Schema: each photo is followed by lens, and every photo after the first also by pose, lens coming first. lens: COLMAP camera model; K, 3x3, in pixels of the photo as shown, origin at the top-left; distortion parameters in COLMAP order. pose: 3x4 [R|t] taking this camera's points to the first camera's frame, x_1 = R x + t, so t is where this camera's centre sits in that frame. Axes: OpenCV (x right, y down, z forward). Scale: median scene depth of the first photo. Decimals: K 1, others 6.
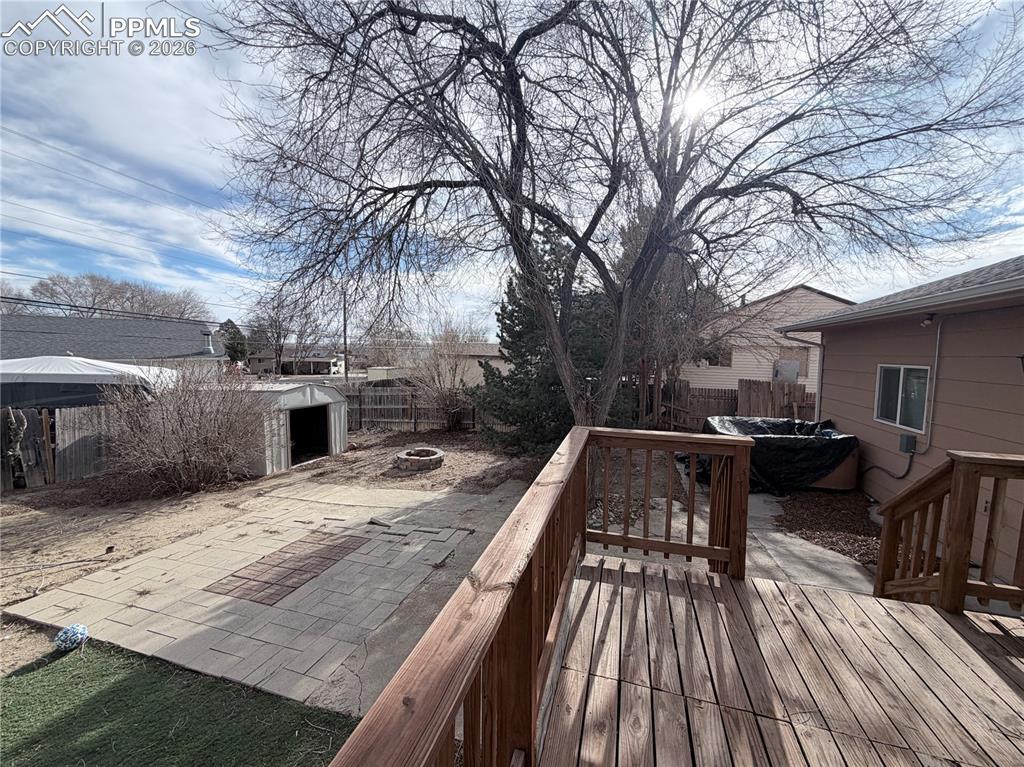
lens RADIAL K [[407.9, 0, 508.5], [0, 407.9, 383.5], [0, 0, 1]] dist [0.001404, 0.000629]
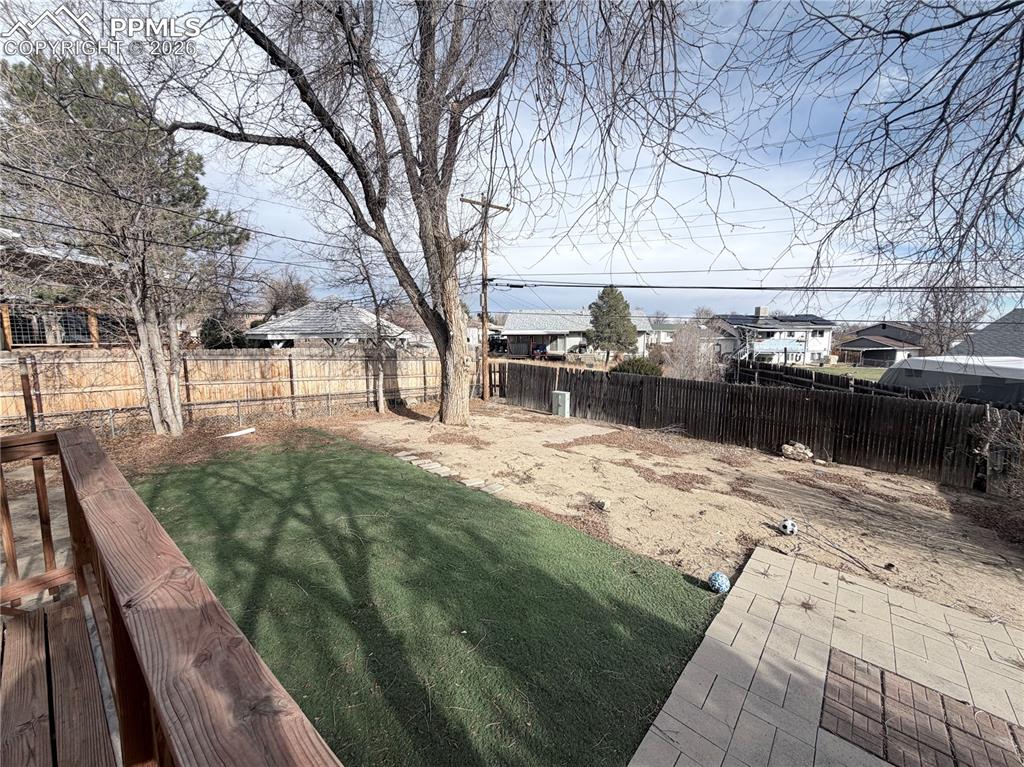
lens RADIAL K [[407.9, 0, 509.6], [0, 407.9, 379.7], [0, 0, 1]] dist [0.001404, 0.000629]
pose [[-0.390061, 0.085143, -0.916844, 0.079915], [-0.091649, 0.987181, 0.130666, -0.022034], [0.916216, 0.134996, -0.377258, 0.336132]]
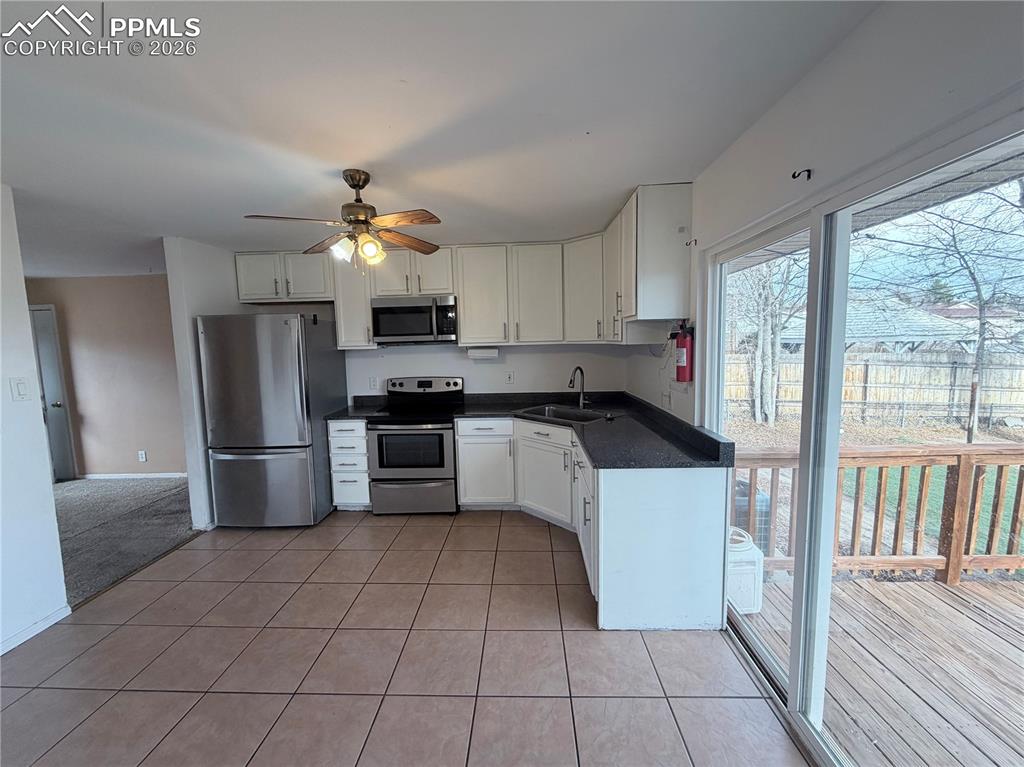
lens RADIAL K [[407.9, 0, 510.0], [0, 407.9, 383.7], [0, 0, 1]] dist [0.001404, 0.000629]
pose [[-0.962346, 0.037697, -0.269201, 0.593682], [-0.015087, 0.981404, 0.191361, -0.021202], [0.271409, 0.188216, -0.943881, 0.104364]]
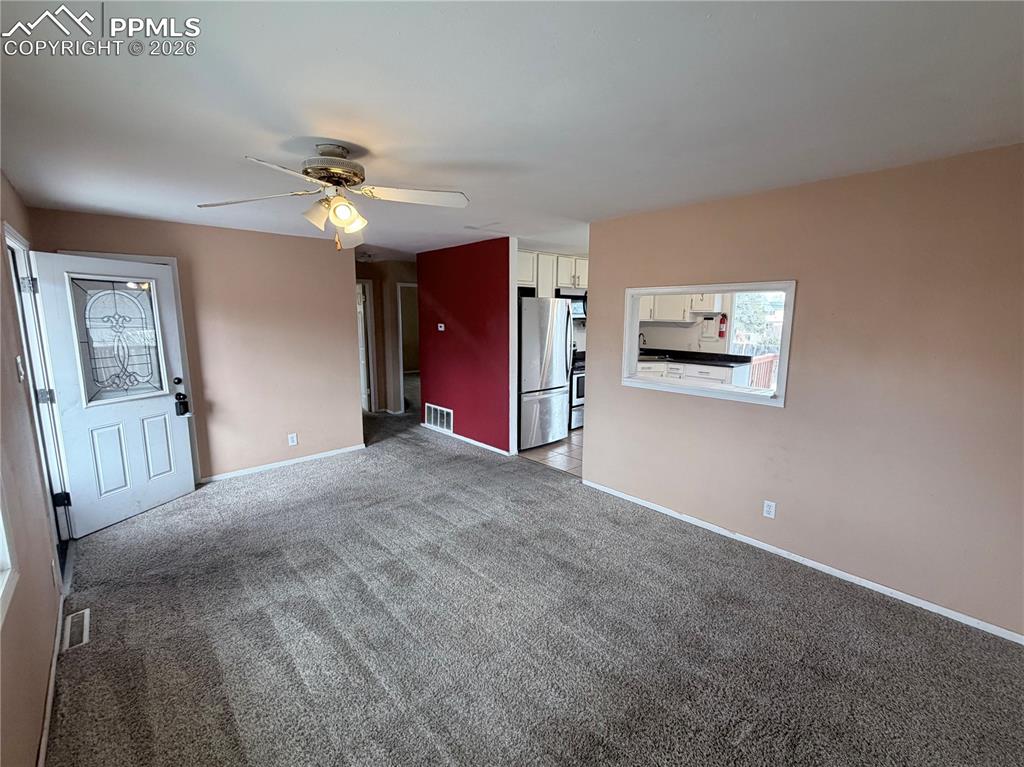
lens RADIAL K [[443.0, 0, 513.8], [0, 443.0, 384.1], [0, 0, 1]] dist [0.005023, 0.000193]
pose [[-0.485926, 0.125126, -0.864997, 1.268433], [-0.095871, 0.976096, 0.195055, -0.007361], [0.868726, 0.177710, -0.462314, -0.069565]]
